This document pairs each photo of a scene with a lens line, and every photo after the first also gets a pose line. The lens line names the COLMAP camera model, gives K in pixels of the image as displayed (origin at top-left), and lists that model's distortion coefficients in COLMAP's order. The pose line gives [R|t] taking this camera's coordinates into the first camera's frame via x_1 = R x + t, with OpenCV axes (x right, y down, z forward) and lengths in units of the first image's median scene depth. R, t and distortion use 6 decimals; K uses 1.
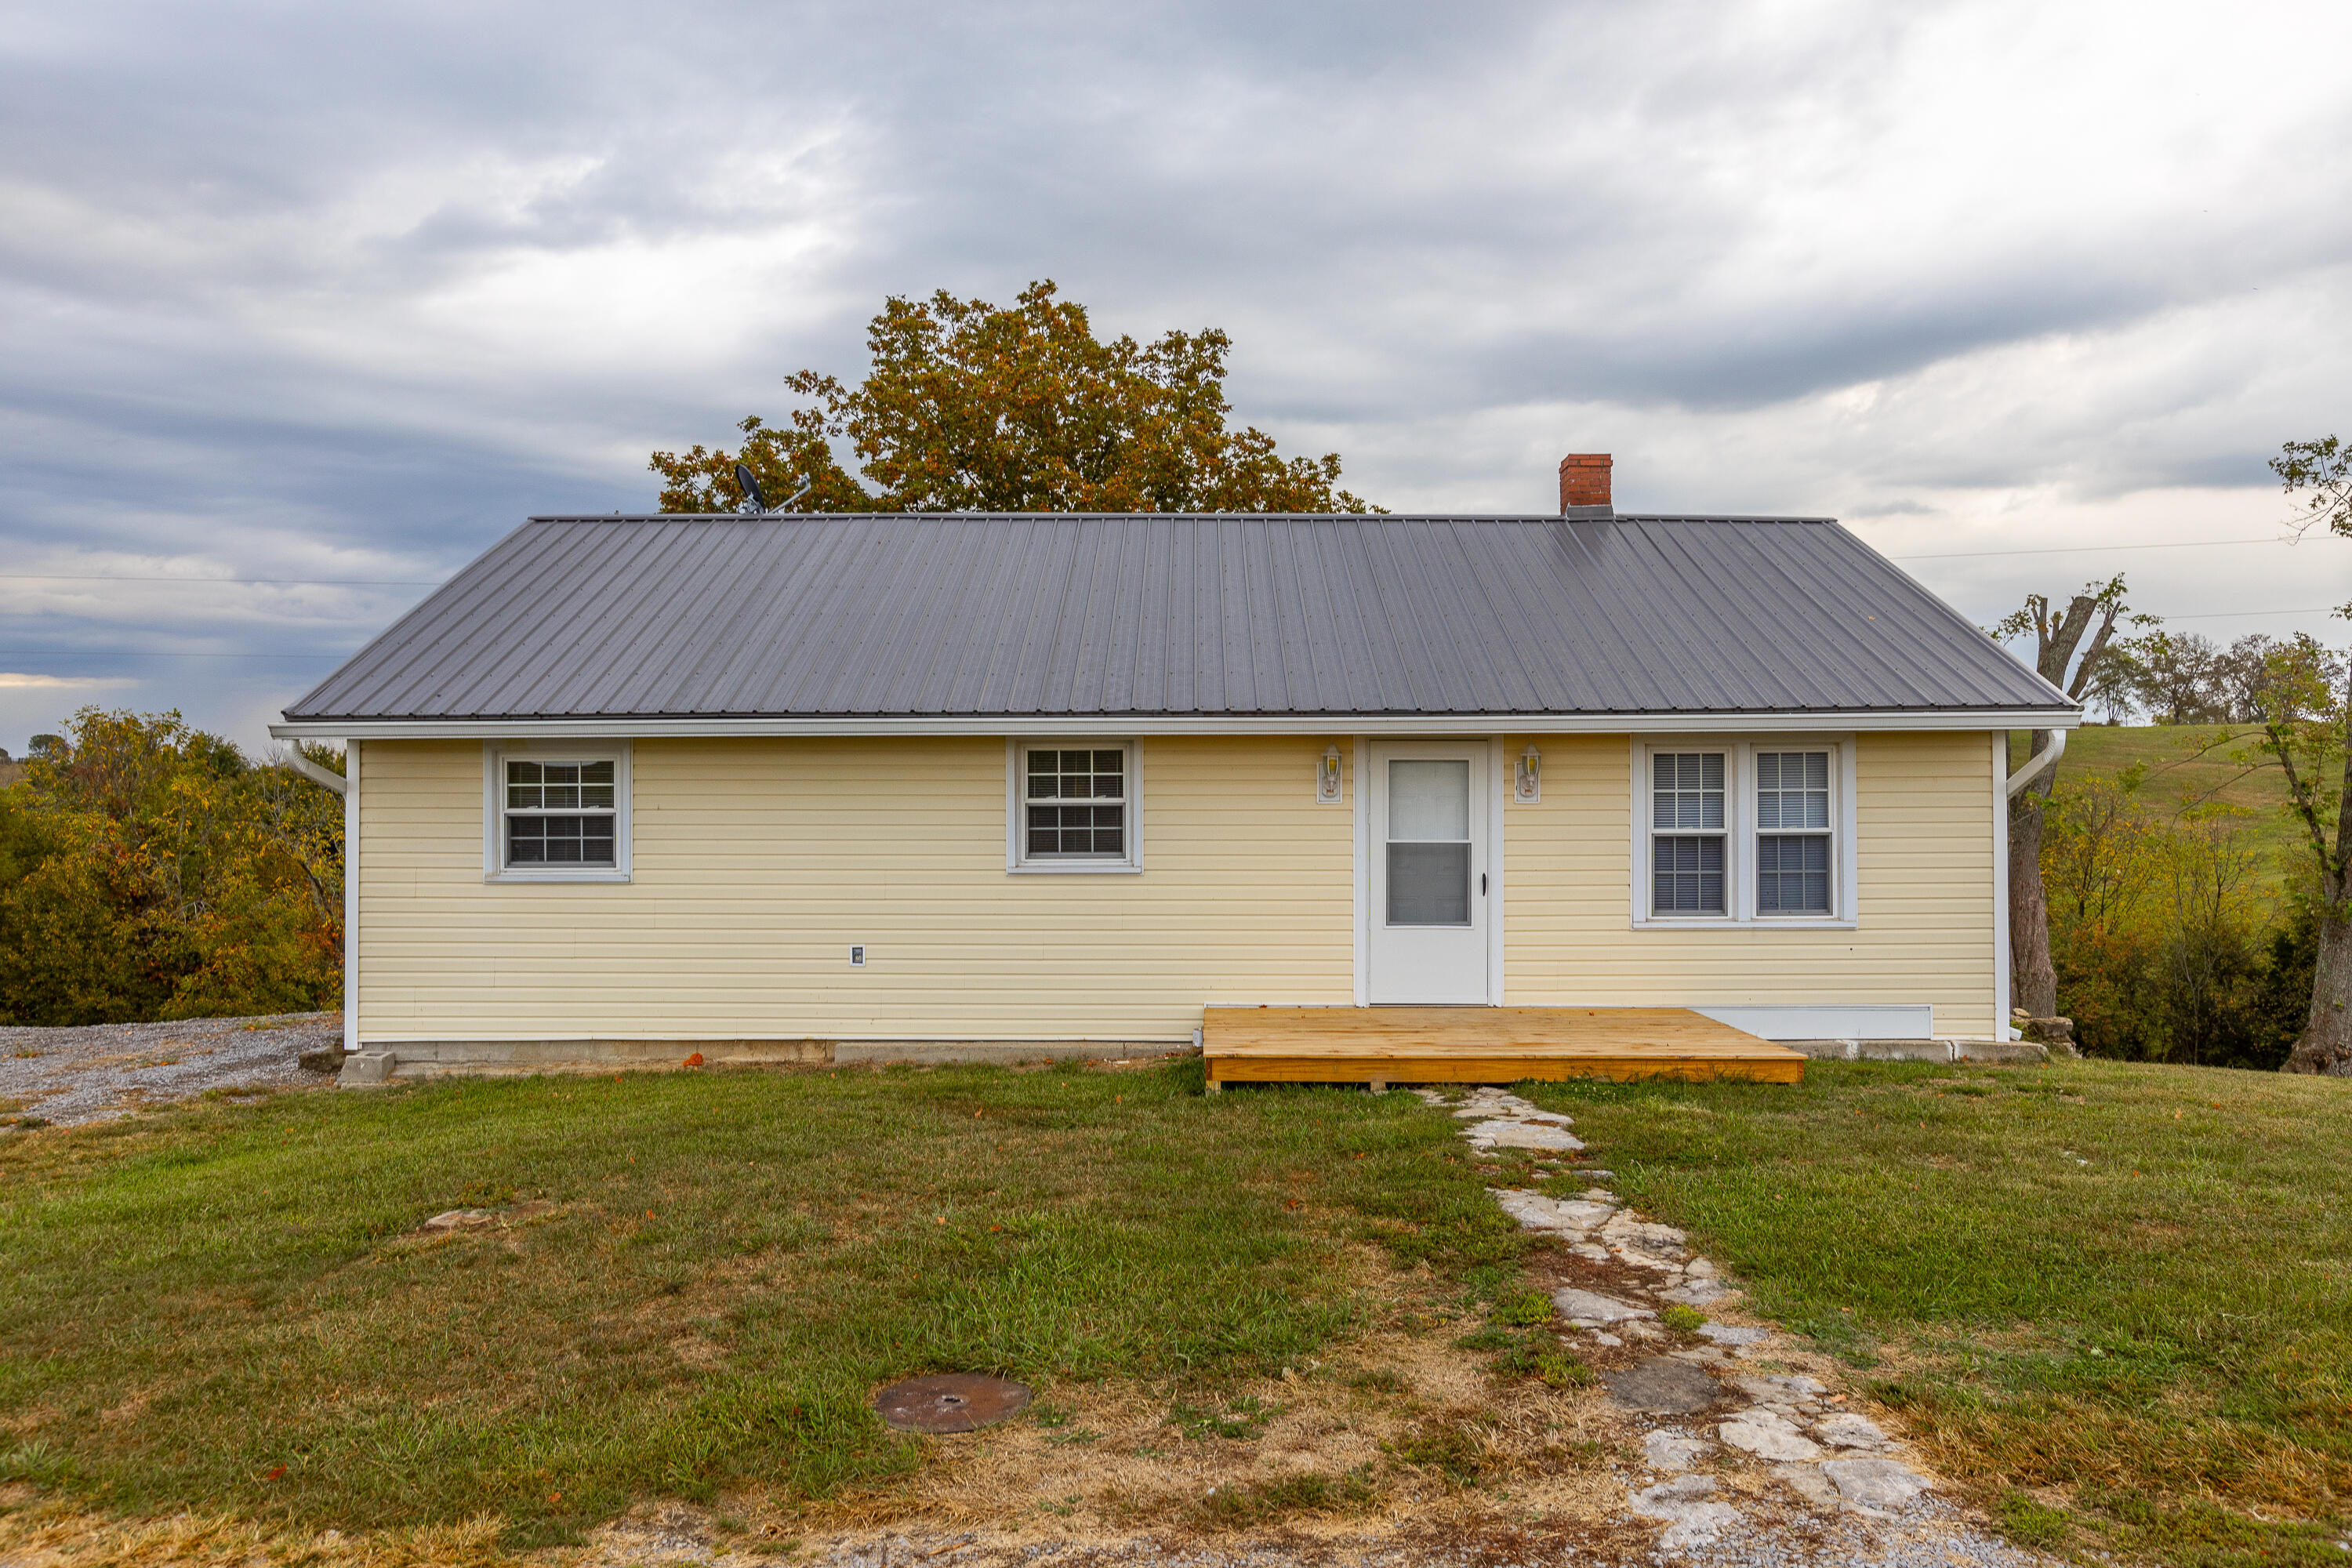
lens RADIAL K [[1561.2, 0, 1176.0], [0, 1561.2, 784.0], [0, 0, 1]] dist [0.003861, -0.001329]
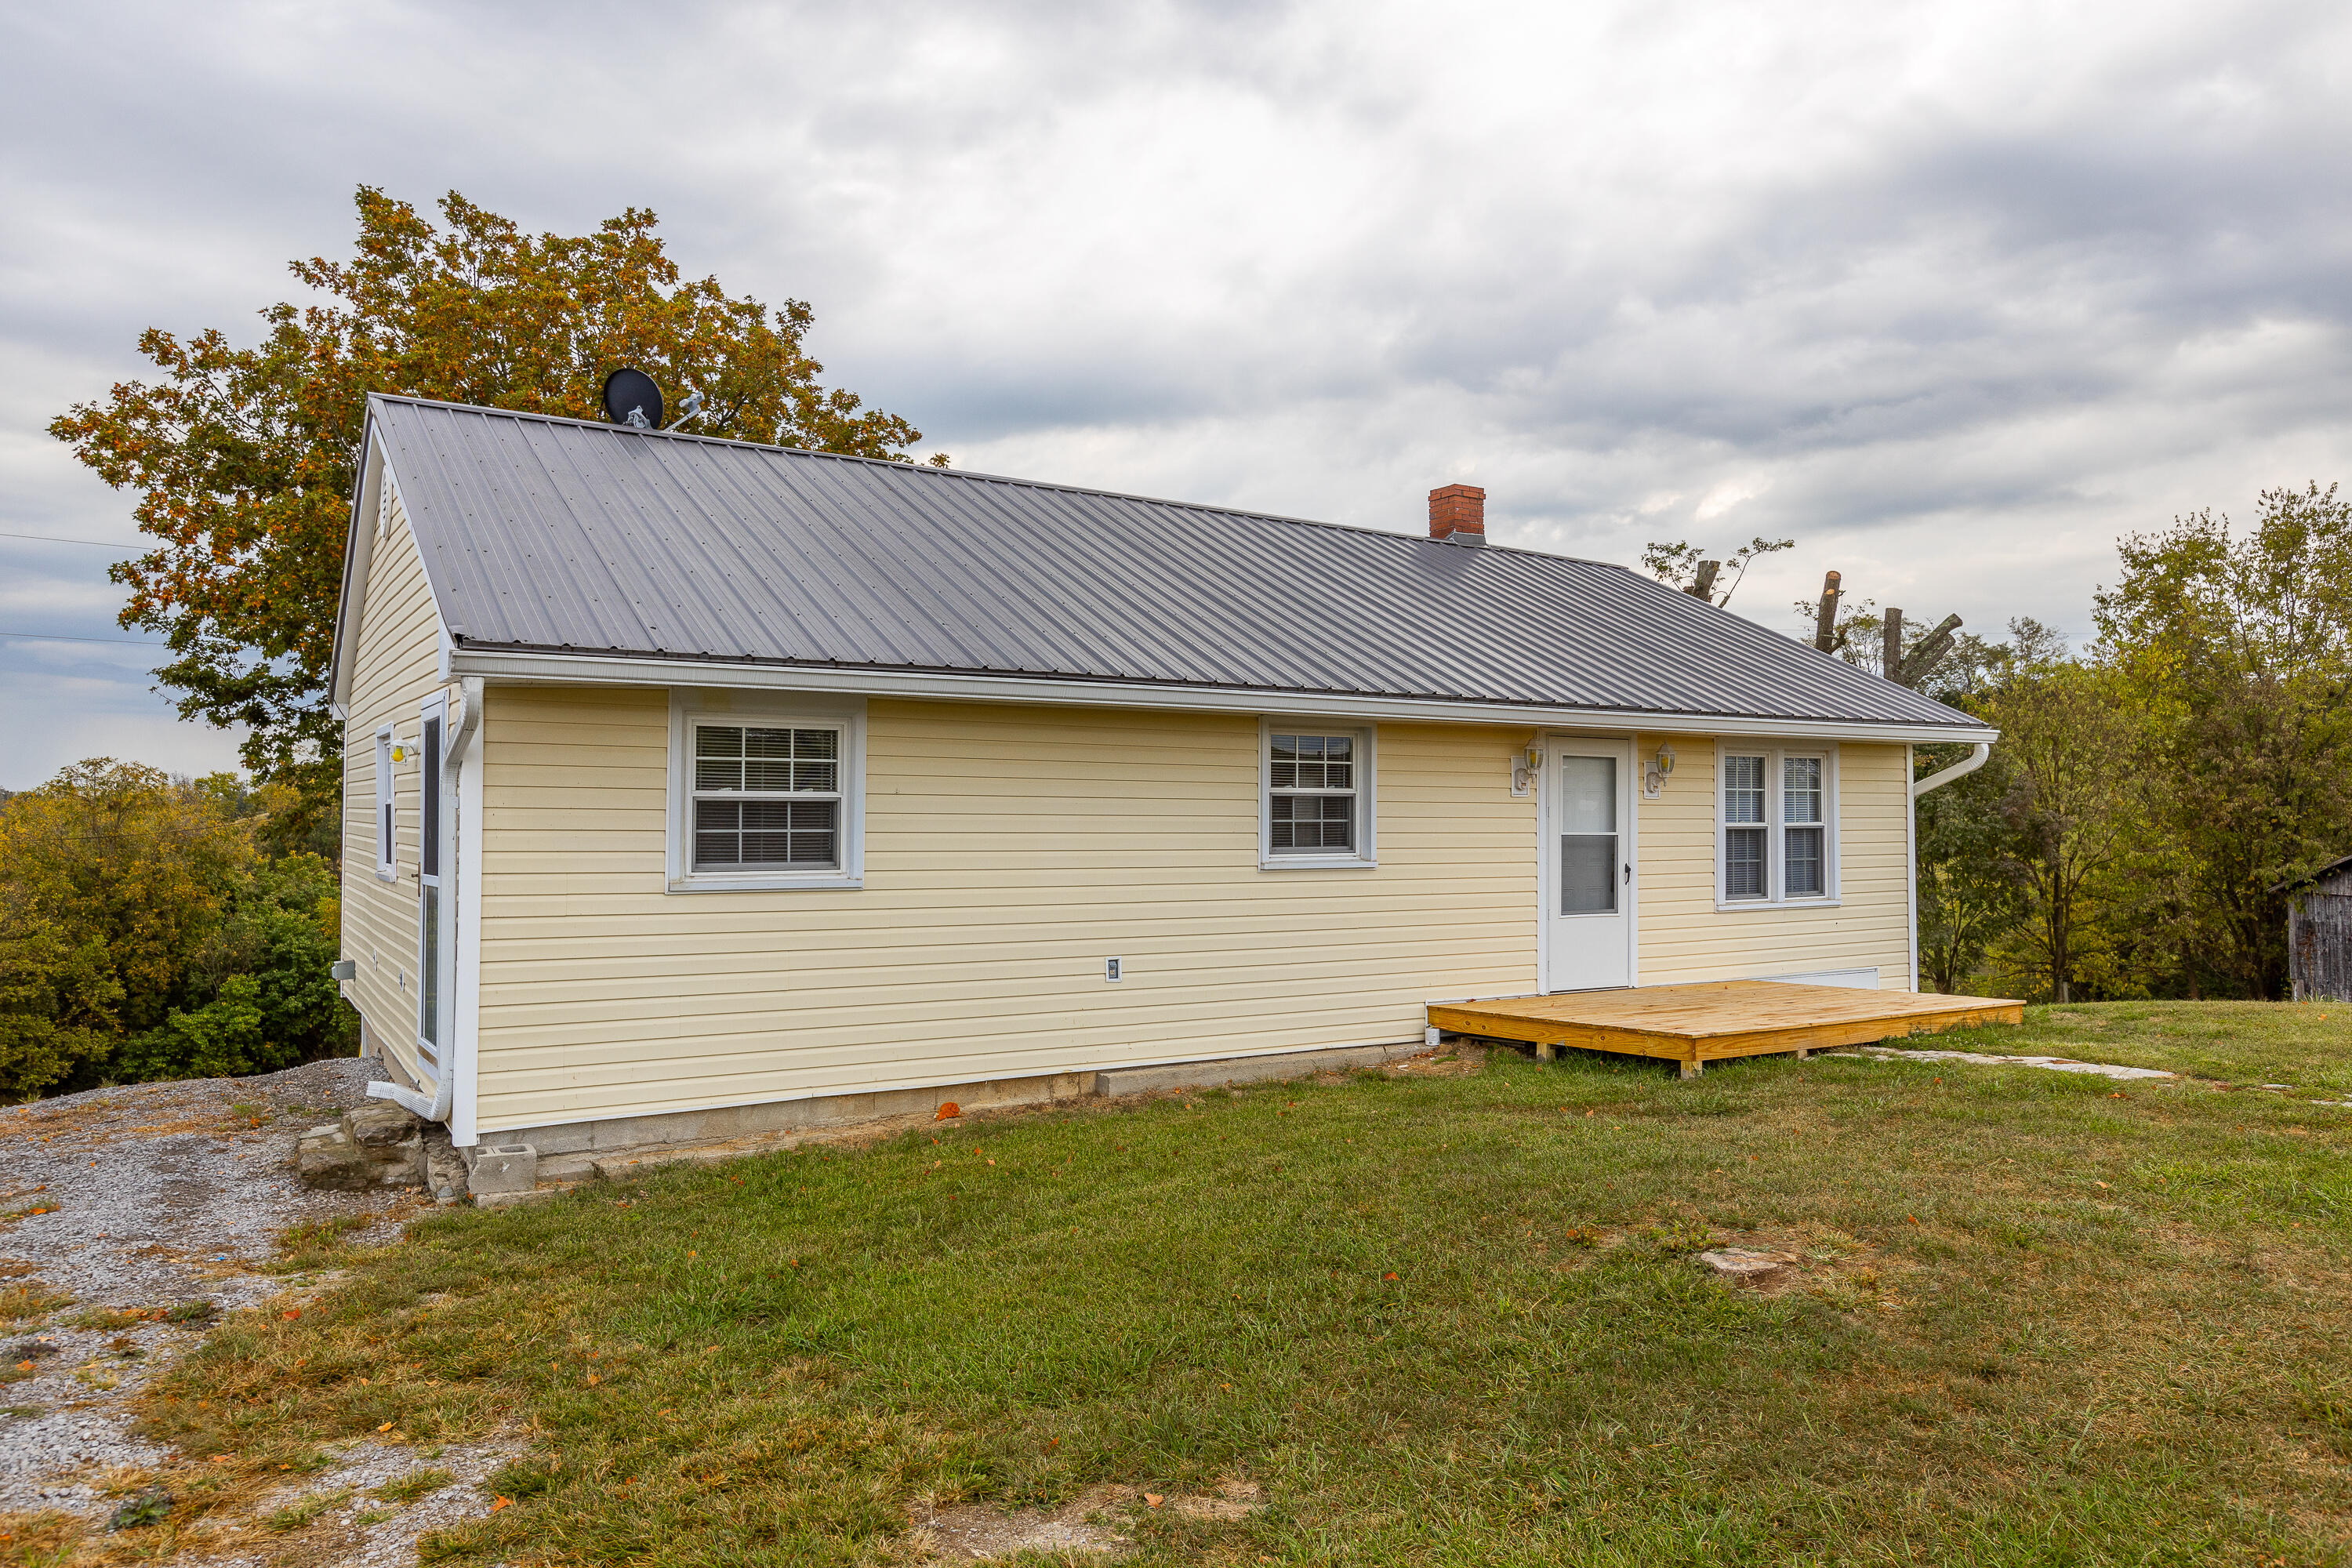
lens RADIAL K [[1602.0, 0, 1170.0], [0, 1602.0, 767.2], [0, 0, 1]] dist [0.007462, -0.017611]
pose [[0.826470, 0.023127, 0.562506, -0.670933], [-0.006711, 0.999490, -0.031233, 0.027199], [-0.562941, 0.022038, 0.826203, 0.260524]]
